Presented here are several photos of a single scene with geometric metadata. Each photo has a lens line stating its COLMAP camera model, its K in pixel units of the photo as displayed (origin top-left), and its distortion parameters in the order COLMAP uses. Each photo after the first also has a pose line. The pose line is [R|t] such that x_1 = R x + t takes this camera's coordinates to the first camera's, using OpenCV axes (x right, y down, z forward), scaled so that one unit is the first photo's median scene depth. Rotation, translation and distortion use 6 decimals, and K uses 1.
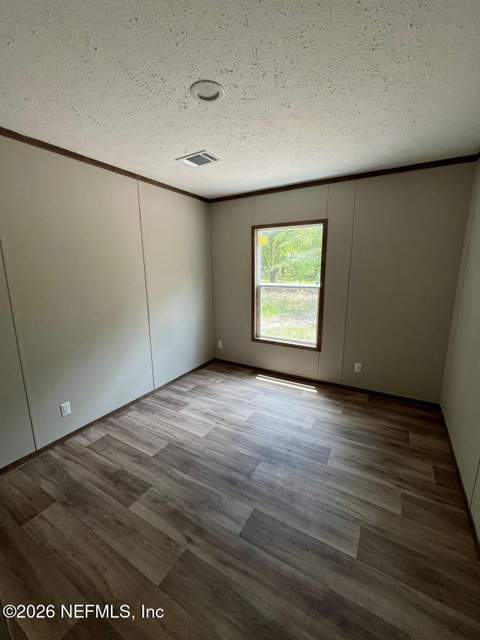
lens RADIAL K [[258.7, 0, 240.0], [0, 258.7, 320.0], [0, 0, 1]] dist [0.000204, 0.000016]
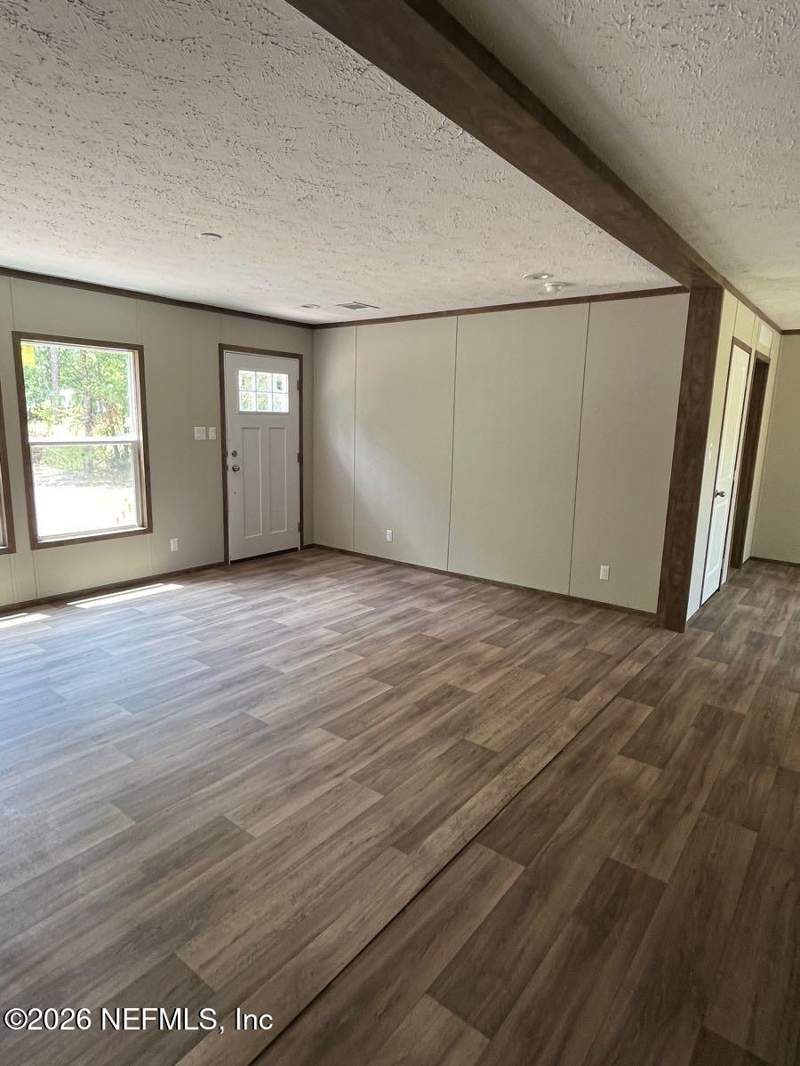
lens RADIAL K [[605.5, 0, 384.8], [0, 605.5, 528.6], [0, 0, 1]] dist [0.006295, 0.001055]
pose [[0.158688, -0.162741, 0.973824, -1.453390], [0.166522, 0.976604, 0.136071, -0.008413], [-0.973185, 0.140570, 0.182076, 0.112543]]
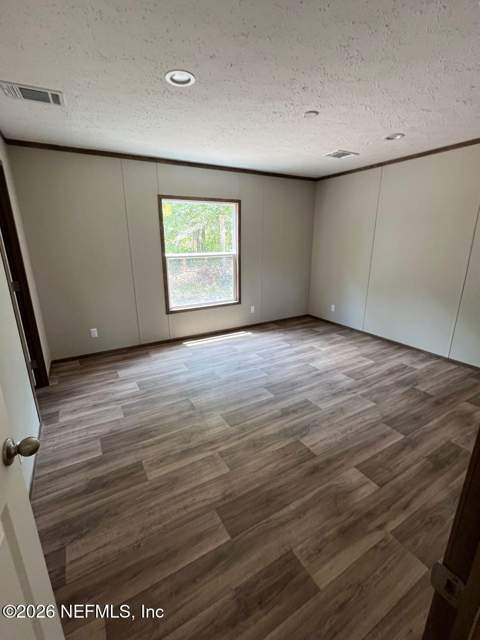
lens RADIAL K [[279.0, 0, 240.0], [0, 279.0, 320.0], [0, 0, 1]] dist [-0.000293, -0.000009]
pose [[0.501131, -0.237552, 0.832128, -1.100773], [0.175686, 0.969488, 0.170962, -0.055017], [-0.847350, 0.060519, 0.527575, 0.329537]]
